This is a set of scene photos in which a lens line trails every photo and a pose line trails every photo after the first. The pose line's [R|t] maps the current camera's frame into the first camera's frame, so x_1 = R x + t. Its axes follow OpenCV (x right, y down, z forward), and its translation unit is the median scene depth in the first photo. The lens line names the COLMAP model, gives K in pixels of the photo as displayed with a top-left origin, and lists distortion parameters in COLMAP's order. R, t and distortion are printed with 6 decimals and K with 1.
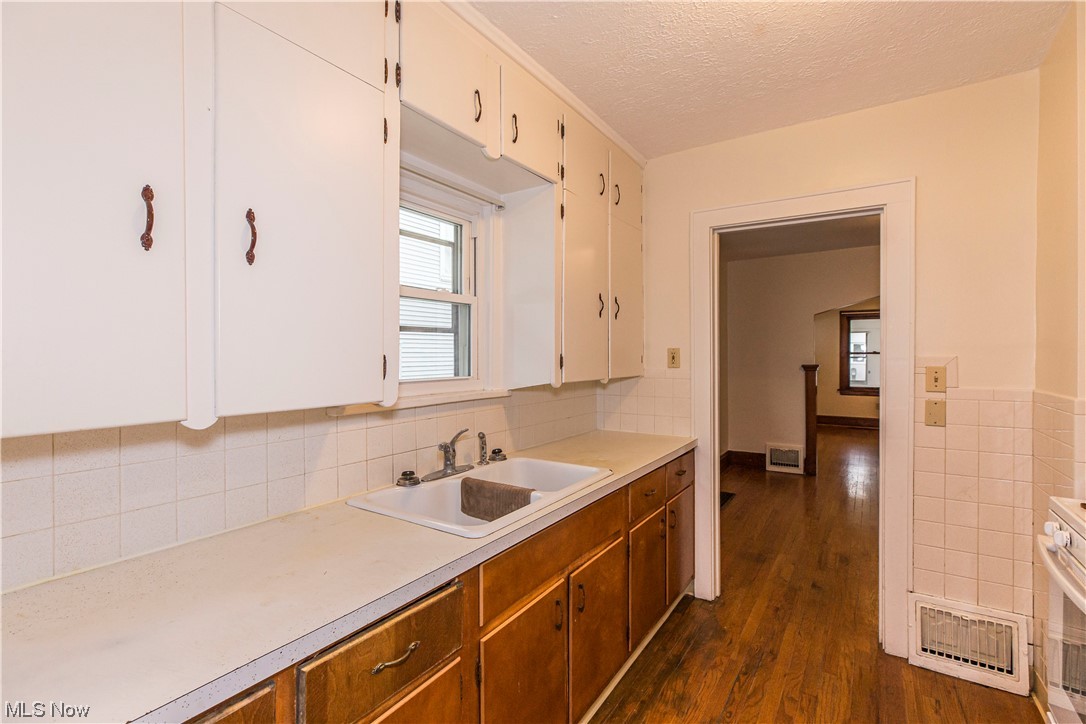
lens RADIAL K [[491.9, 0, 536.6], [0, 491.9, 360.6], [0, 0, 1]] dist [0.001838, -0.000260]
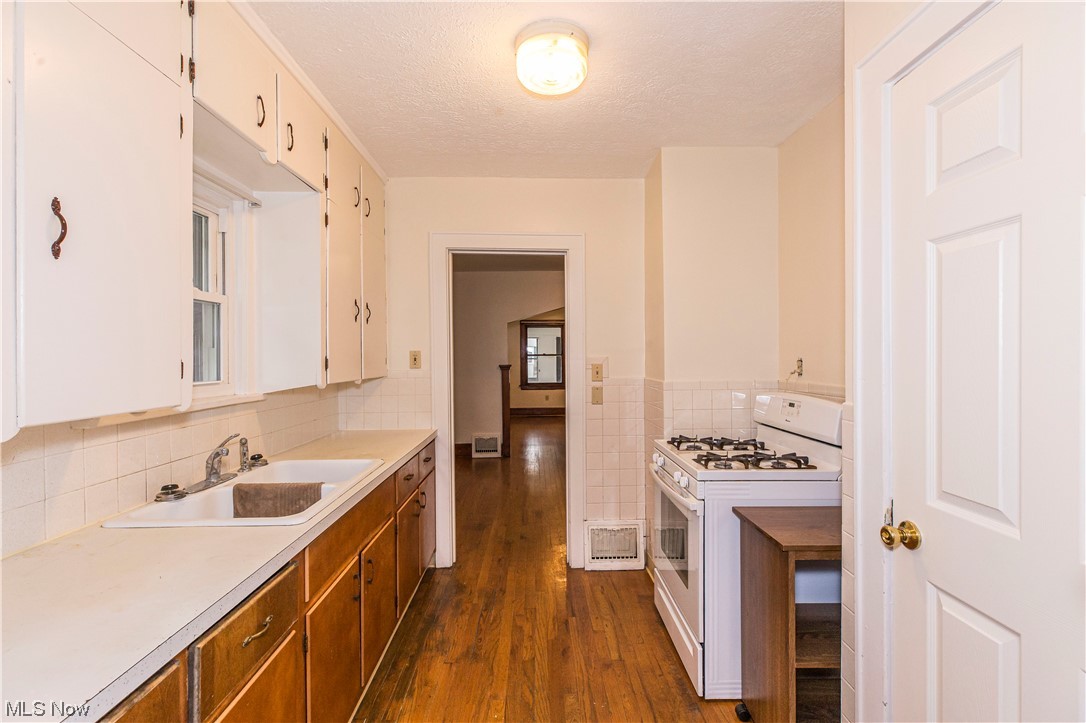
lens RADIAL K [[501.7, 0, 546.6], [0, 501.7, 361.1], [0, 0, 1]] dist [0.000411, -0.000045]
pose [[0.813853, -0.009305, 0.580996, -0.190026], [0.011736, 0.999931, -0.000425, 0.002674], [-0.580952, 0.007165, 0.813906, -0.138809]]
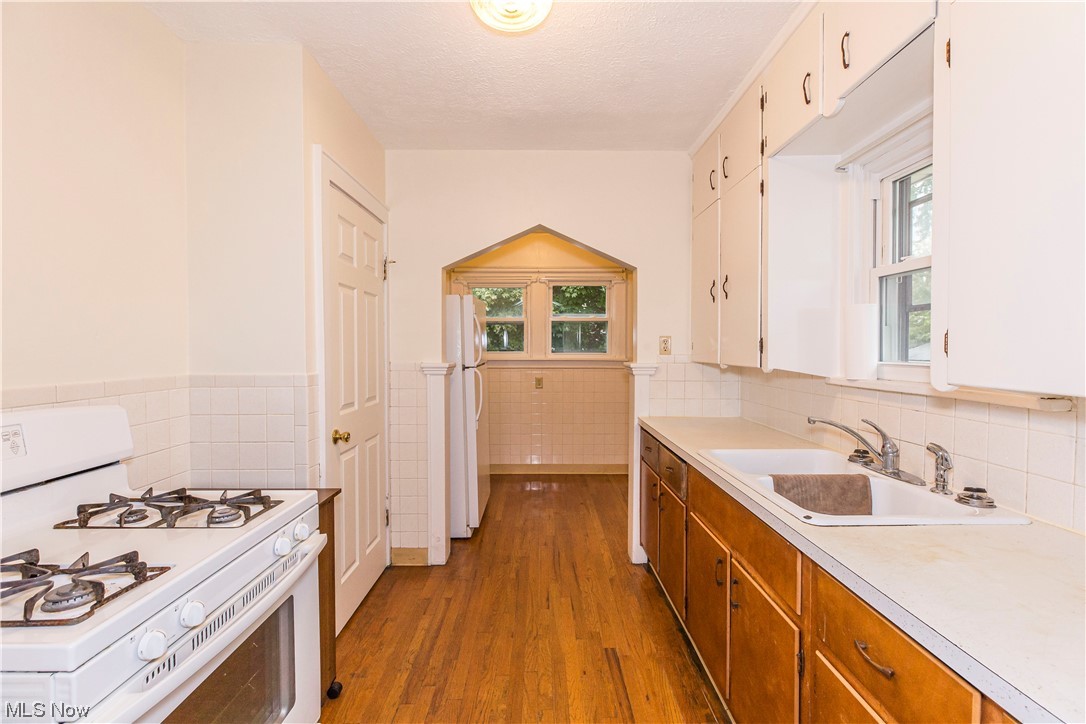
lens RADIAL K [[501.7, 0, 546.6], [0, 501.7, 361.6], [0, 0, 1]] dist [0.000411, -0.000045]
pose [[-0.817783, 0.018501, -0.575230, 0.723902], [-0.007341, 0.999067, 0.042570, 0.002665], [0.575480, 0.039035, -0.816883, 1.219412]]
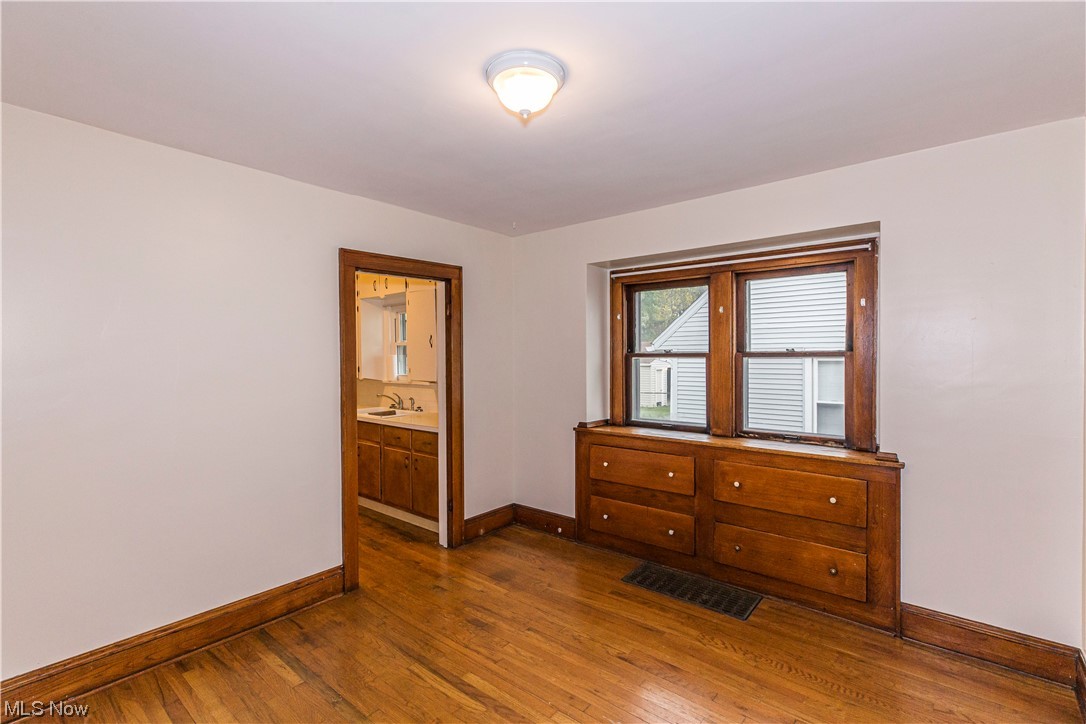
lens RADIAL K [[491.9, 0, 536.6], [0, 491.9, 360.6], [0, 0, 1]] dist [0.001838, -0.000260]
pose [[-0.105485, 0.011470, -0.994355, 2.239757], [-0.011450, 0.999853, 0.012748, -0.080012], [0.994355, 0.012730, -0.105338, 1.836138]]
